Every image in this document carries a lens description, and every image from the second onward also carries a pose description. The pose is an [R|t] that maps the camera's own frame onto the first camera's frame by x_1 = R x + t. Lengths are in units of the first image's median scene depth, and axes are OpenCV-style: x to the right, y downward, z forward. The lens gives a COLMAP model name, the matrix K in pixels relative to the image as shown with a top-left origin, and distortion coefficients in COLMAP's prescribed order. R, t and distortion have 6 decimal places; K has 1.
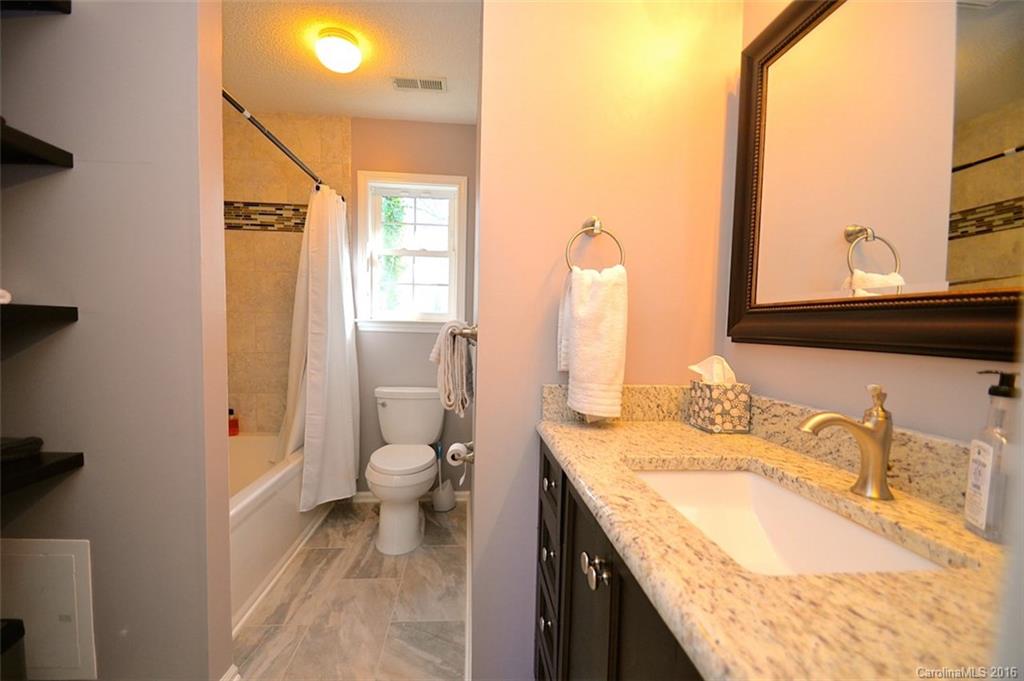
lens RADIAL K [[448.3, 0, 506.0], [0, 448.3, 355.8], [0, 0, 1]] dist [0.030084, -0.014955]
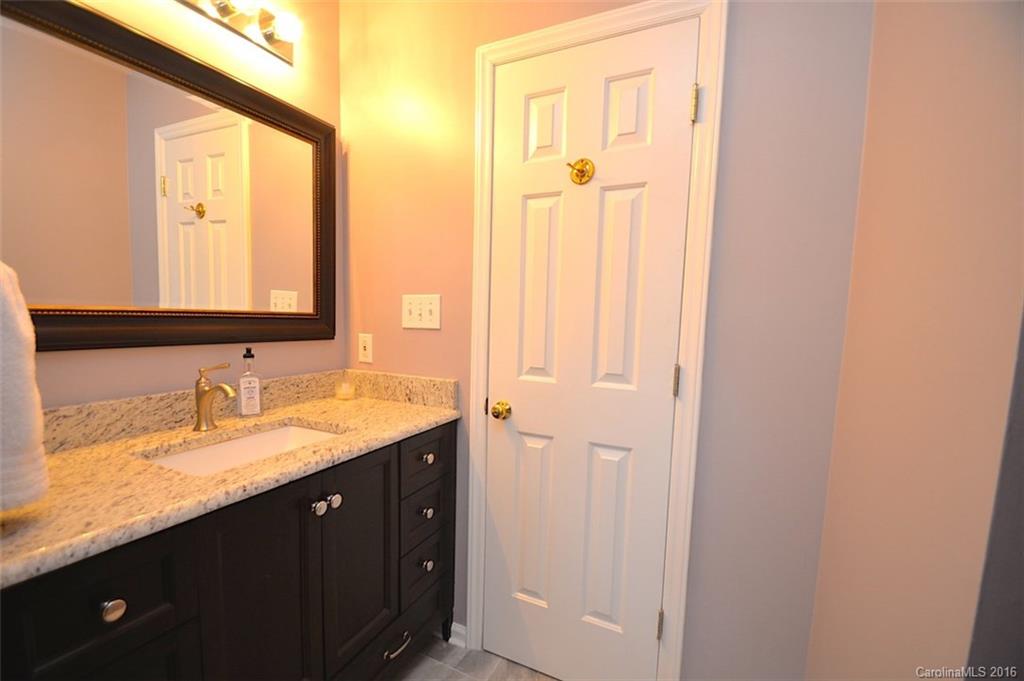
lens RADIAL K [[448.3, 0, 506.0], [0, 448.3, 355.8], [0, 0, 1]] dist [0.030084, -0.014955]
pose [[-0.857250, -0.096809, 0.505718, -0.972560], [-0.015231, 0.986504, 0.163028, -0.253041], [-0.514676, 0.132053, -0.847155, 1.783879]]
